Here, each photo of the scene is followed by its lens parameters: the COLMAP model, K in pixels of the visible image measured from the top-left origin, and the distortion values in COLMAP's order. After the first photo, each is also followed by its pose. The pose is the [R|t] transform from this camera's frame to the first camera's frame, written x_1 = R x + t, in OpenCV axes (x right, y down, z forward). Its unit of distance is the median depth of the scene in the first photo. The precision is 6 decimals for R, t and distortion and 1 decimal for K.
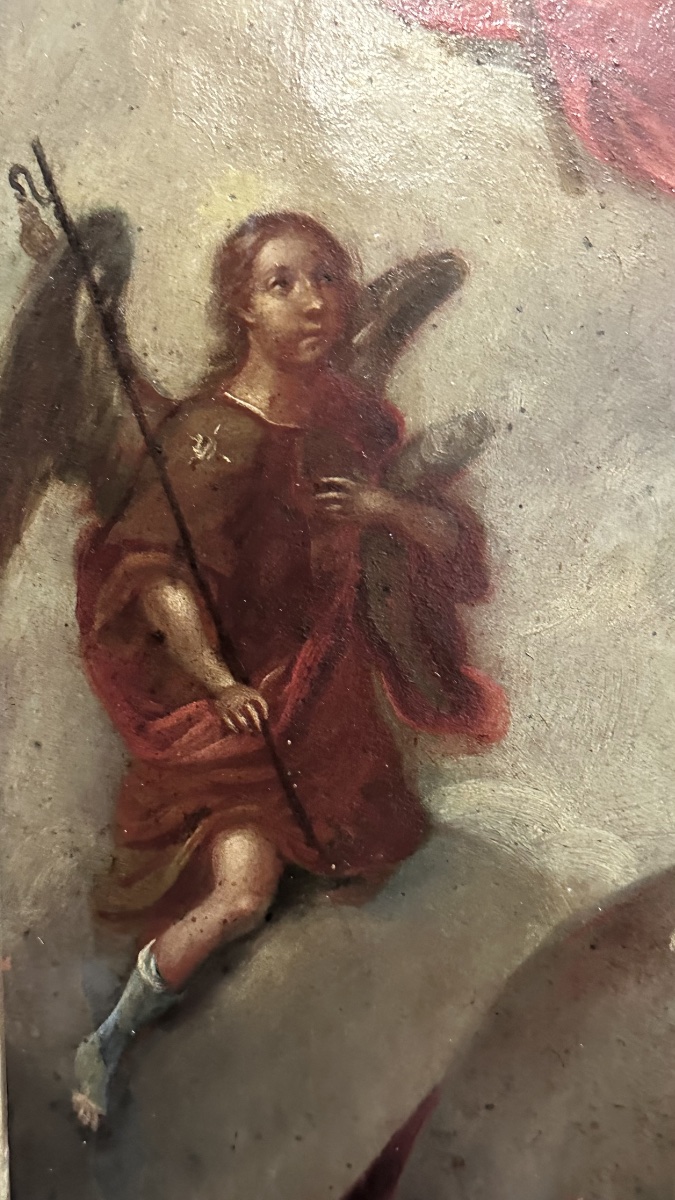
lens RADIAL K [[1672.0, 0, 335.8], [0, 1672.0, 609.3], [0, 0, 1]] dist [0.114894, 0.000000]
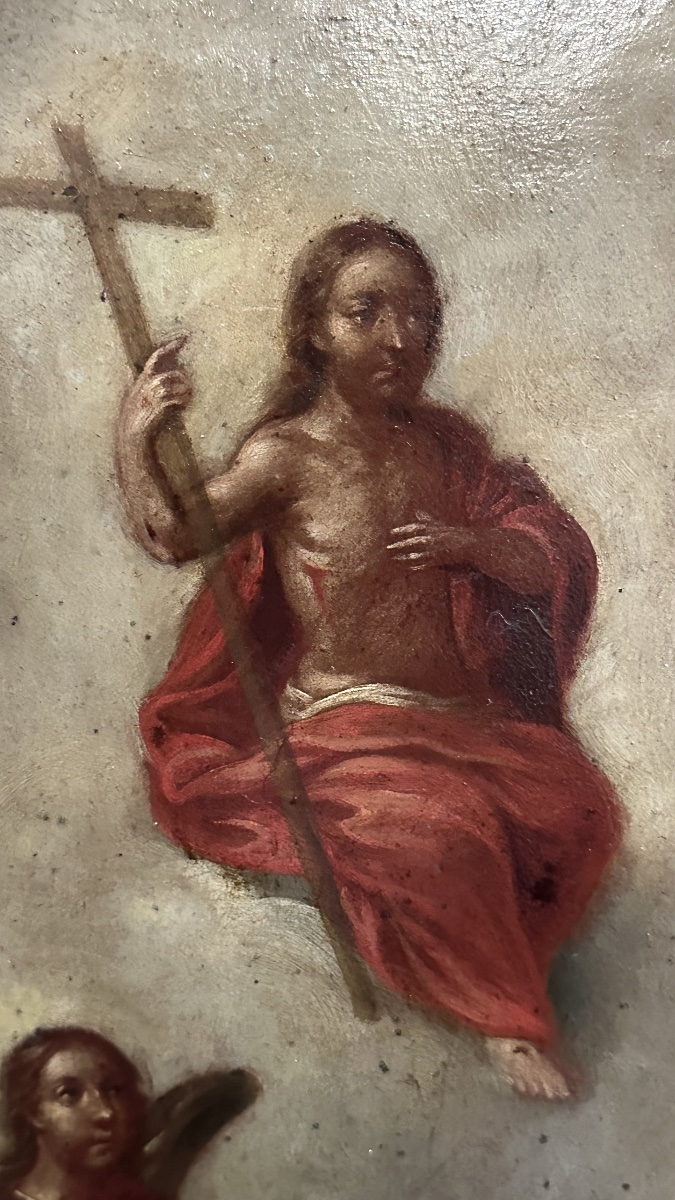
lens RADIAL K [[1672.0, 0, 340.5], [0, 1672.0, 593.9], [0, 0, 1]] dist [0.114894, 0.000000]
pose [[0.995486, 0.019235, -0.092941, 0.199896], [-0.019216, 0.999815, 0.001091, -0.466187], [0.092945, 0.000700, 0.995671, 0.040345]]
